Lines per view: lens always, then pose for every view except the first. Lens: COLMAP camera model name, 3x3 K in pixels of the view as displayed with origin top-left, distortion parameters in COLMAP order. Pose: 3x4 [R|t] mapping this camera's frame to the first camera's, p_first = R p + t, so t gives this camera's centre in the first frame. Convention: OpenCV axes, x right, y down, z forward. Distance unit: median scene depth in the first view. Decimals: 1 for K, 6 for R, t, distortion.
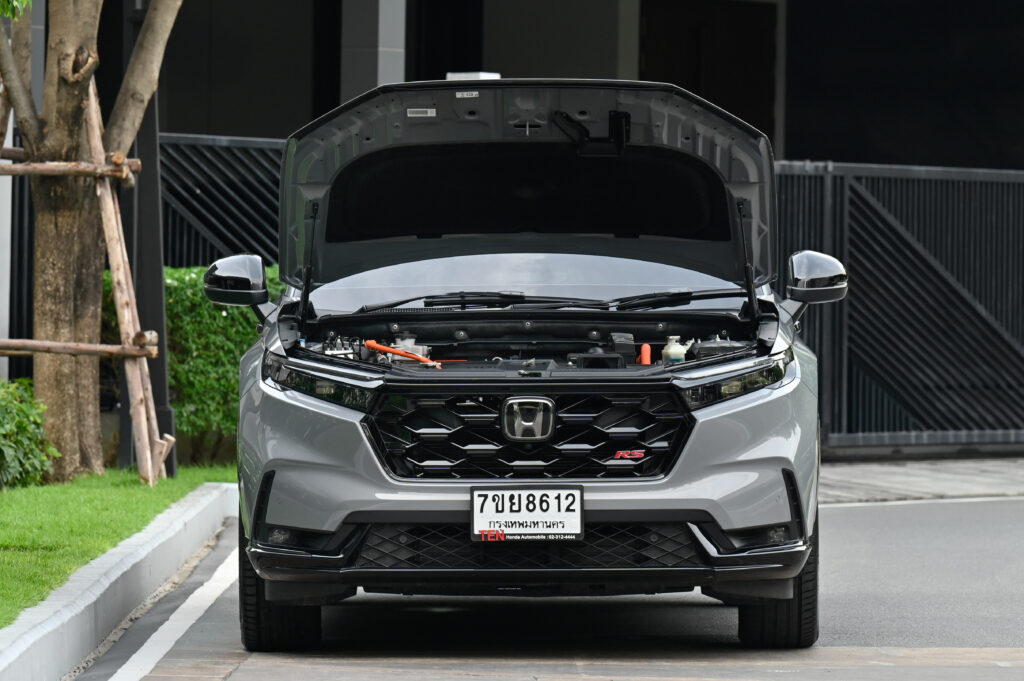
lens RADIAL K [[5672.1, 0, 512.0], [0, 5672.1, 340.5], [0, 0, 1]] dist [0.153093, -1.604468]
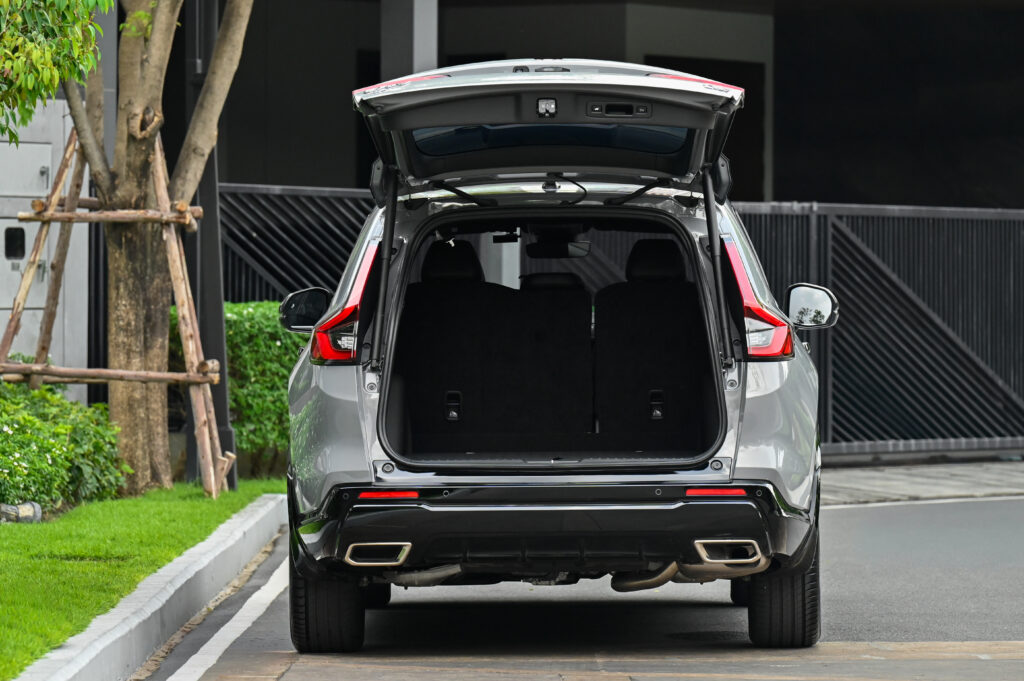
lens RADIAL K [[6208.5, 0, 512.0], [0, 6208.5, 340.5], [0, 0, 1]] dist [0.002636, 12.302817]
pose [[0.999936, -0.010207, -0.004976, 0.001597], [0.010151, 0.999886, -0.011159, 0.008749], [0.005089, 0.011108, 0.999925, -0.225607]]
